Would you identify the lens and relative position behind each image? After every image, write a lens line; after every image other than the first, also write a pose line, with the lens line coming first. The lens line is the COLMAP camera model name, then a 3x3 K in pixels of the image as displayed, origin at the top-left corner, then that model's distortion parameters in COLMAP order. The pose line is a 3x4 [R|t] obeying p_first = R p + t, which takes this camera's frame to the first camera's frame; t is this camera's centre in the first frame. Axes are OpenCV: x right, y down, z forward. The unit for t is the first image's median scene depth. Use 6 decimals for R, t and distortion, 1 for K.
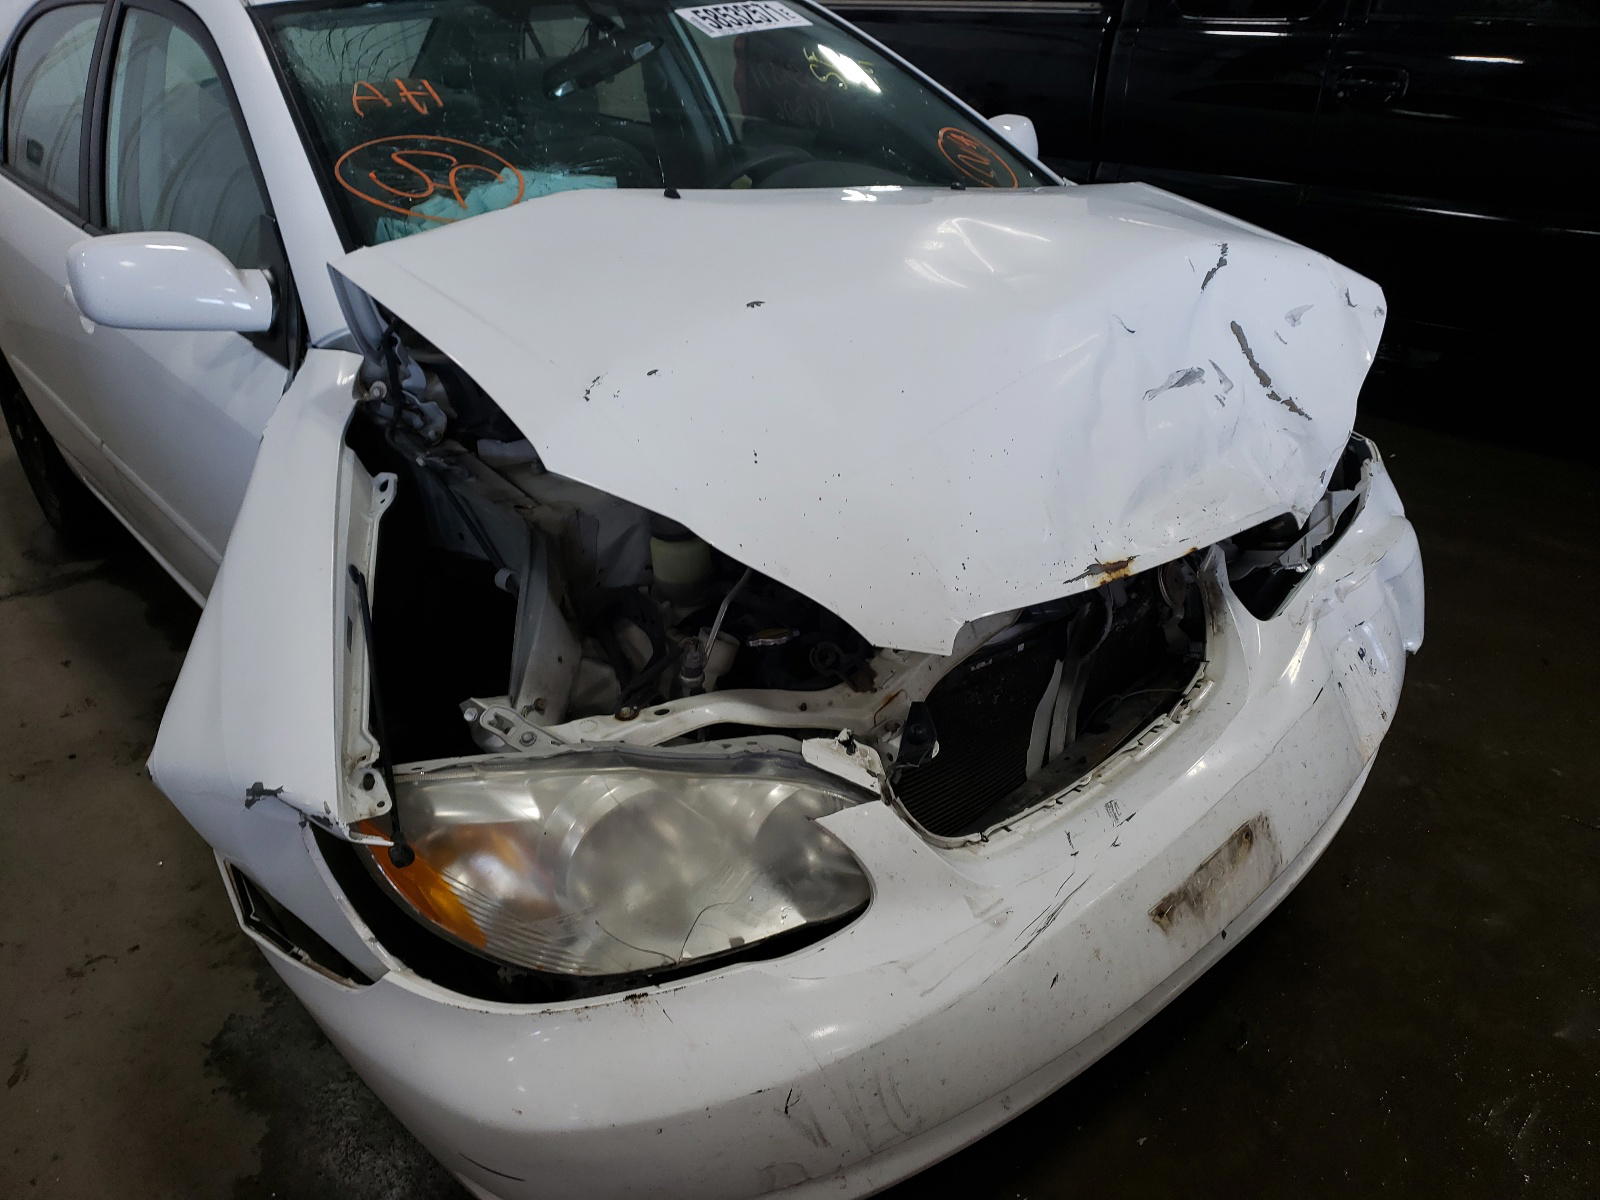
lens RADIAL K [[1223.8, 0, 800.0], [0, 1223.8, 600.0], [0, 0, 1]] dist [0.013775, 0.007824]
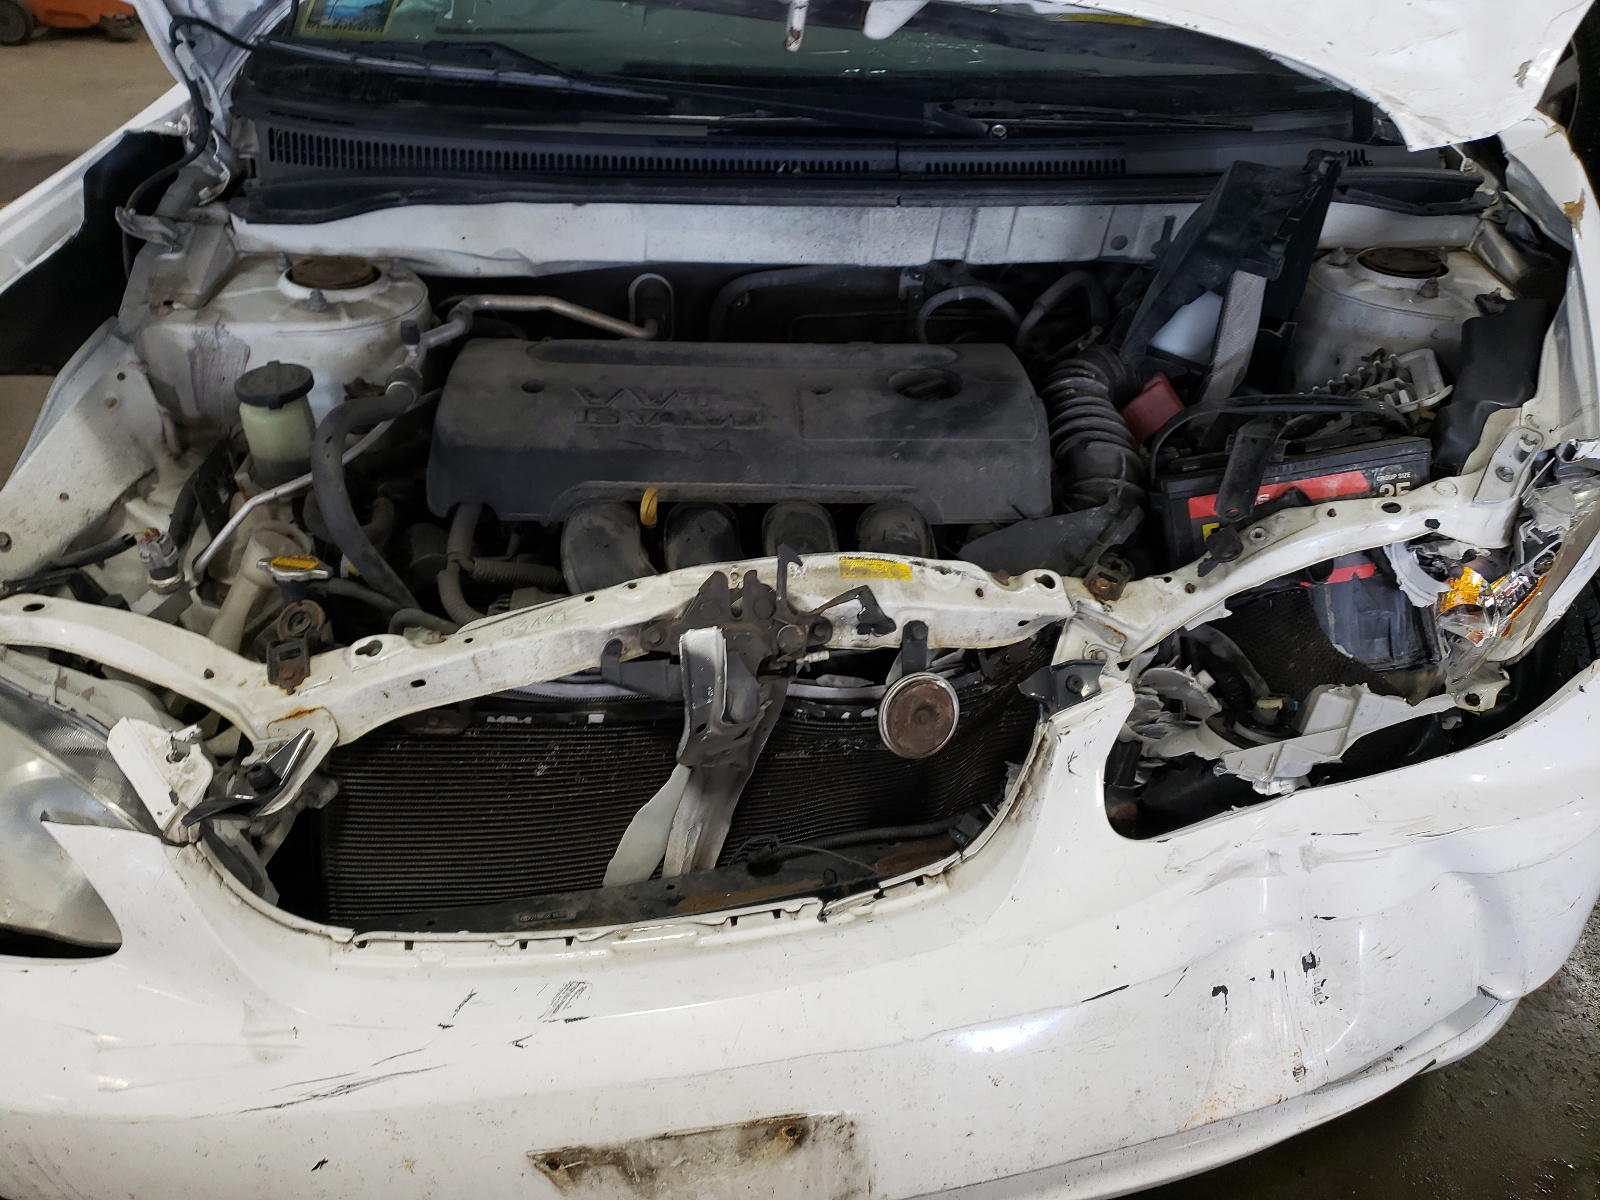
lens RADIAL K [[1223.8, 0, 800.0], [0, 1223.8, 600.0], [0, 0, 1]] dist [0.013775, 0.007824]
pose [[0.814024, 0.391427, -0.429126, 0.546046], [-0.306537, 0.917062, 0.255016, -0.231989], [0.493355, -0.076046, 0.866497, 0.479258]]
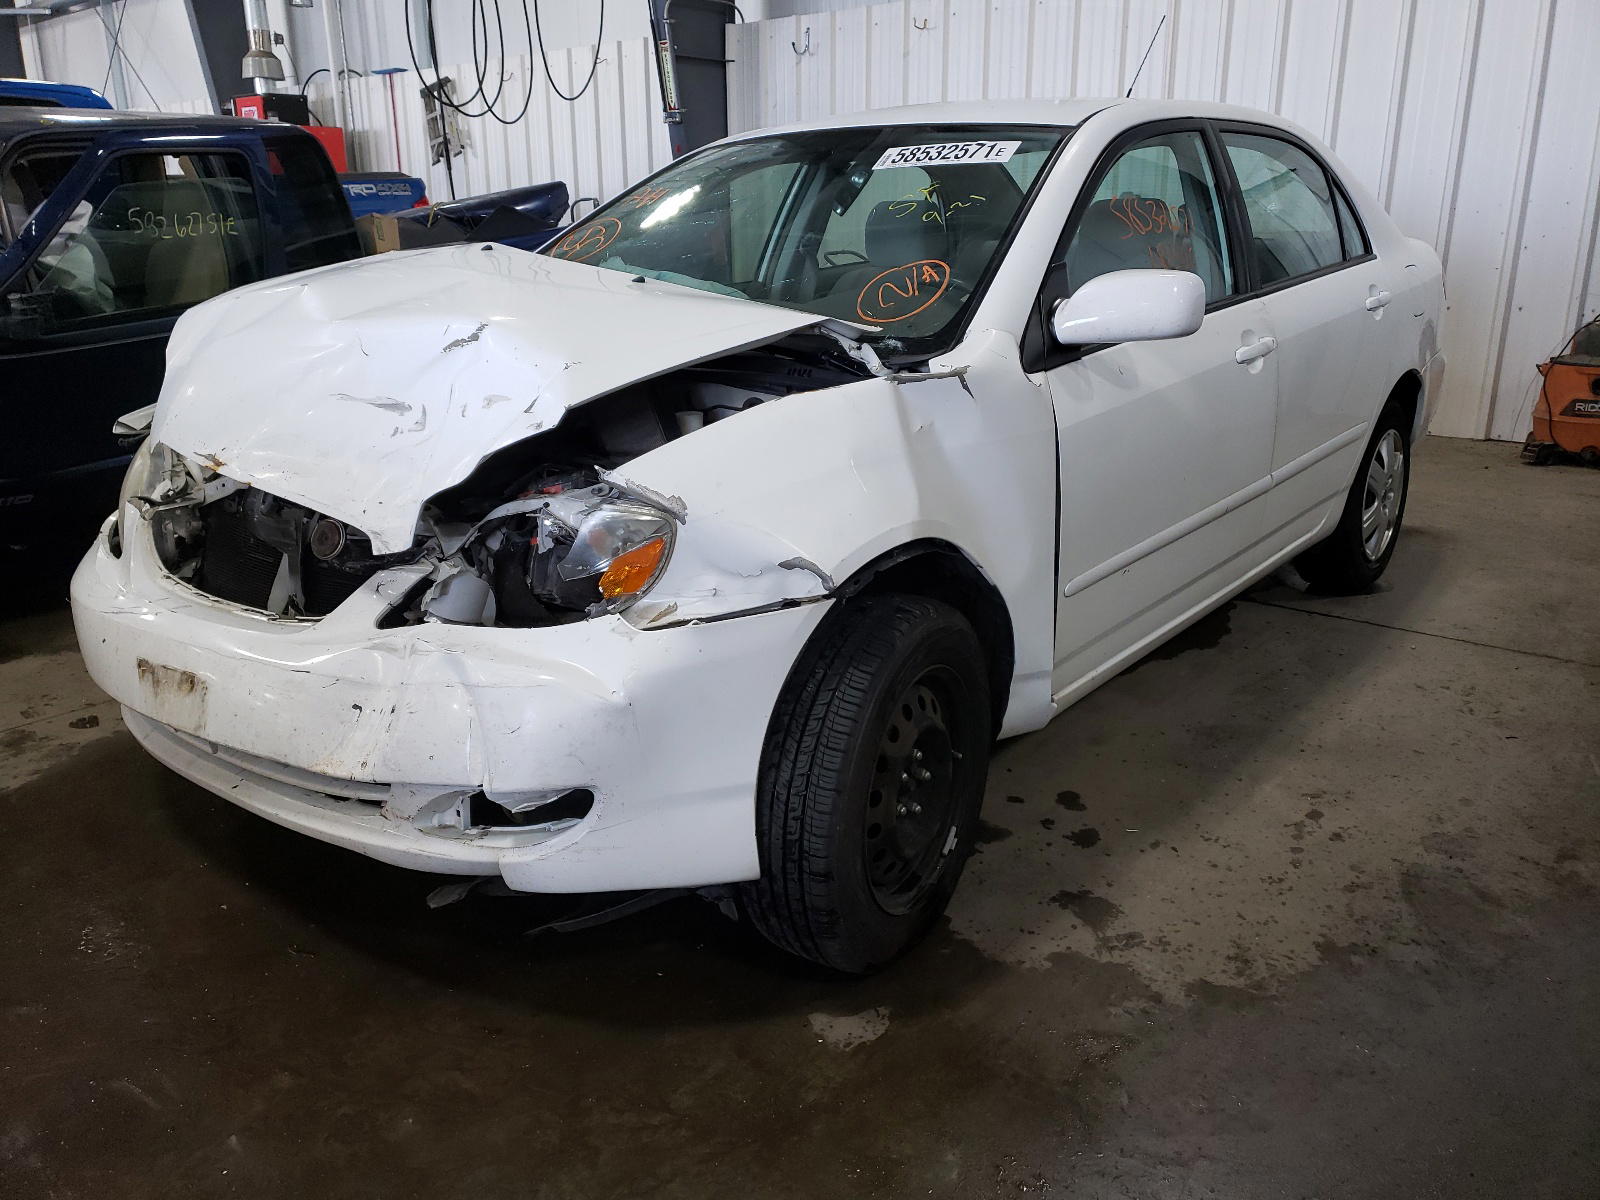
lens RADIAL K [[1223.8, 0, 800.0], [0, 1223.8, 600.0], [0, 0, 1]] dist [0.013775, 0.007824]
pose [[0.179597, 0.324245, -0.928768, 1.817466], [-0.444015, 0.869199, 0.217588, -0.522398], [0.877836, 0.373308, 0.300075, 1.182079]]
